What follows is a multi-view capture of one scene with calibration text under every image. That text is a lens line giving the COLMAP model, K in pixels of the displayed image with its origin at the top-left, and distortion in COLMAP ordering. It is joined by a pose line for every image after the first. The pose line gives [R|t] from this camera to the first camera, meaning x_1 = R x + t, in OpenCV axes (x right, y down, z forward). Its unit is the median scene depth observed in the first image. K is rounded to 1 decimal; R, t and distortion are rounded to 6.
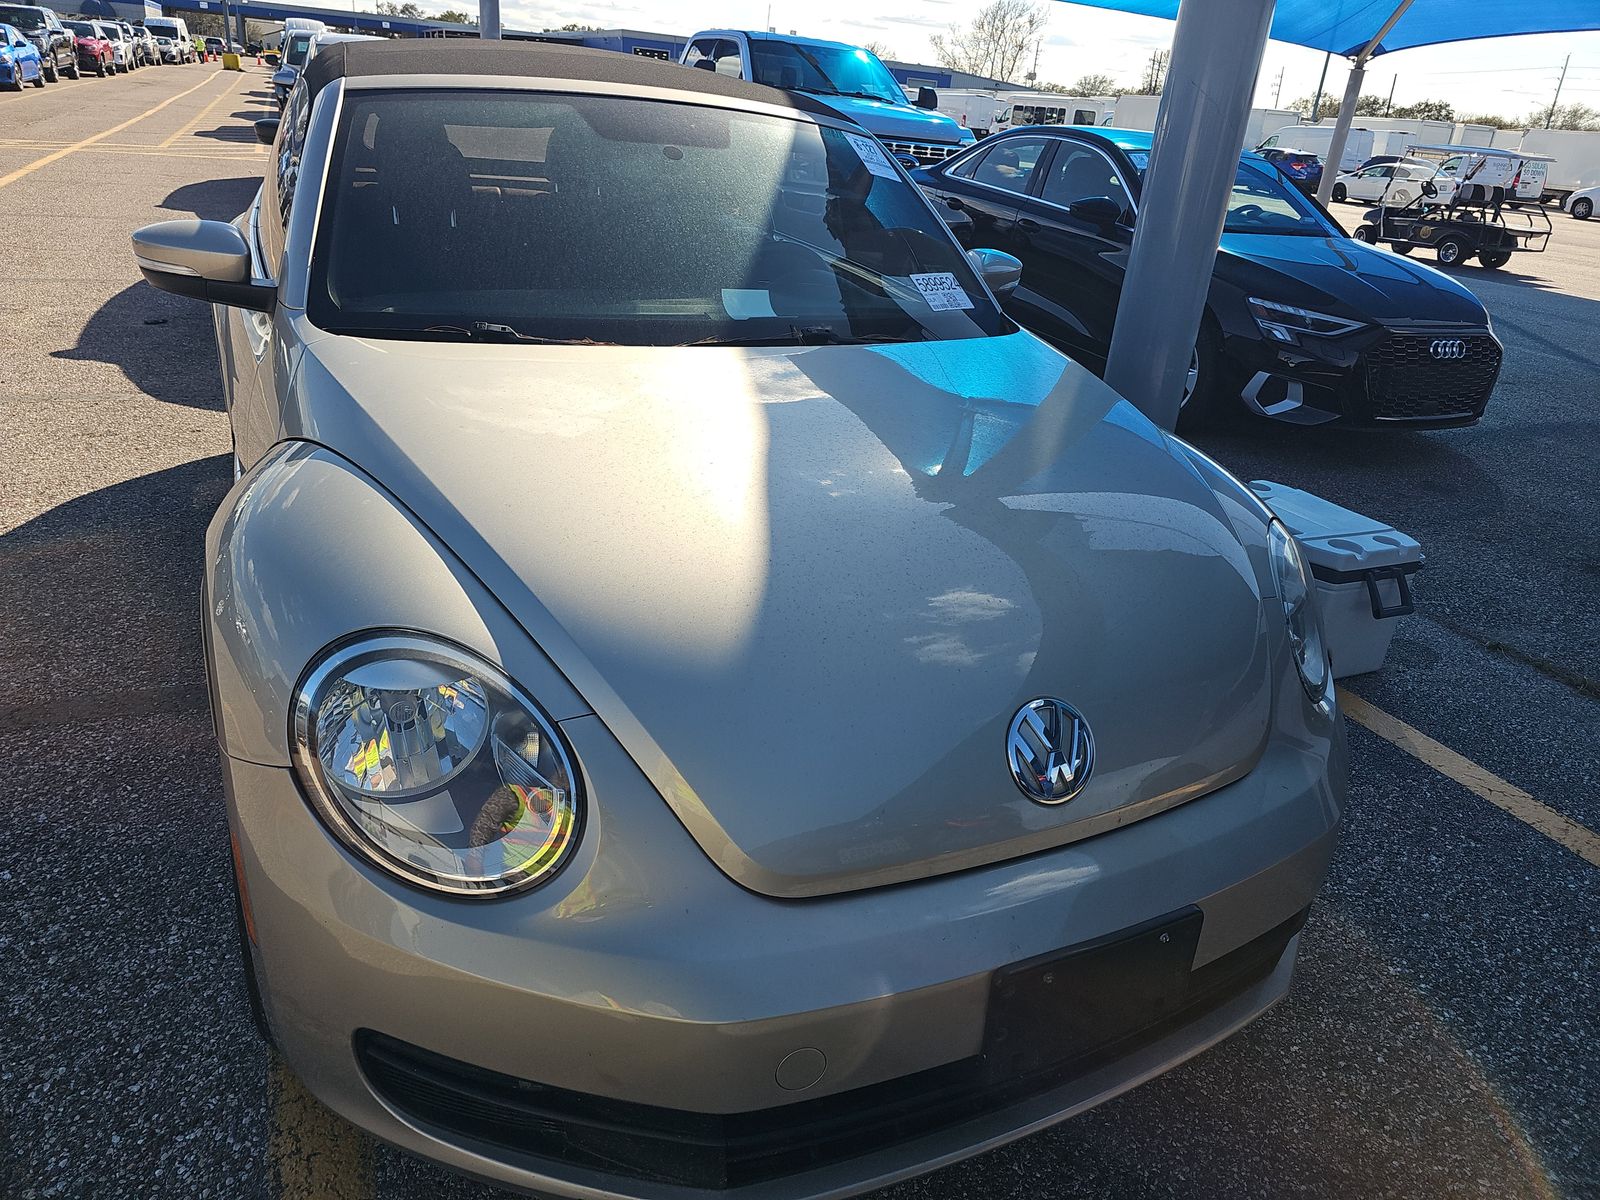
lens RADIAL K [[1077.5, 0, 805.5], [0, 1077.5, 580.8], [0, 0, 1]] dist [0.019093, -0.023995]
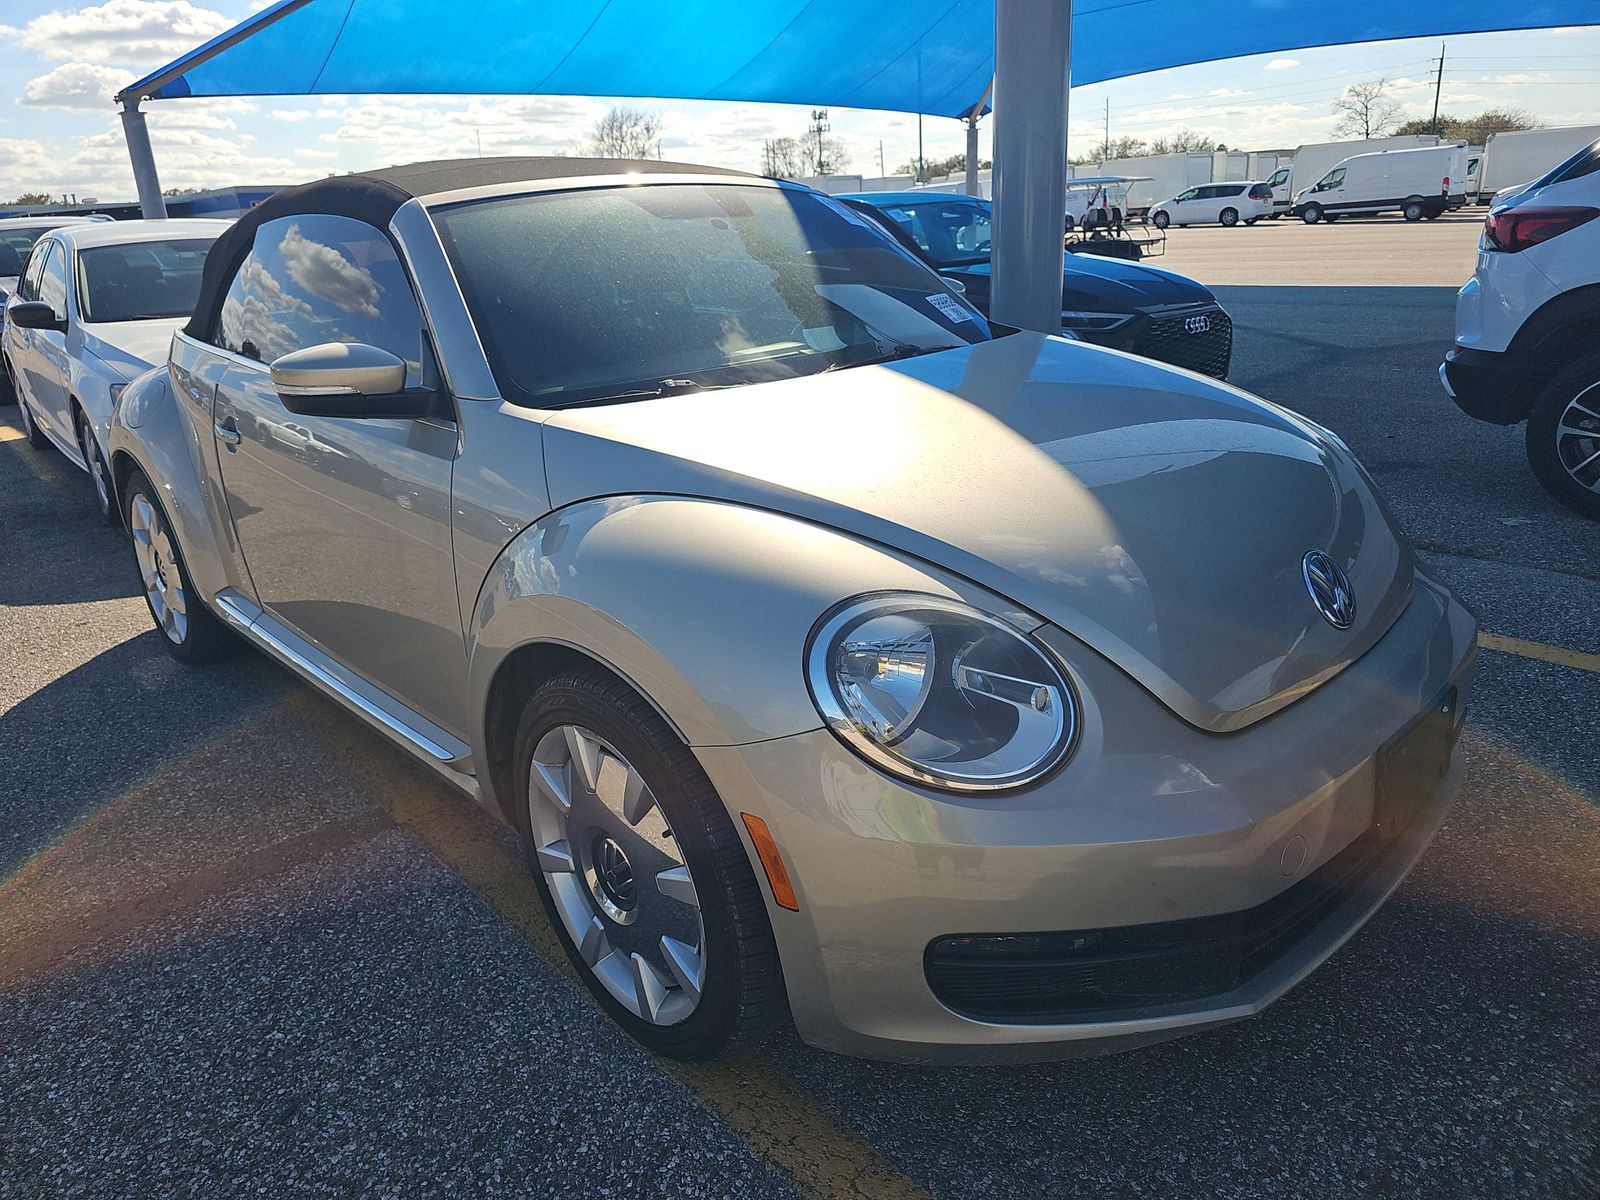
lens RADIAL K [[1070.5, 0, 798.4], [0, 1070.5, 573.6], [0, 0, 1]] dist [0.024587, -0.000504]
pose [[0.946742, -0.219280, 0.235786, -0.162221], [0.239172, 0.969183, -0.059000, 0.016644], [-0.215583, 0.112251, 0.970012, -0.023365]]
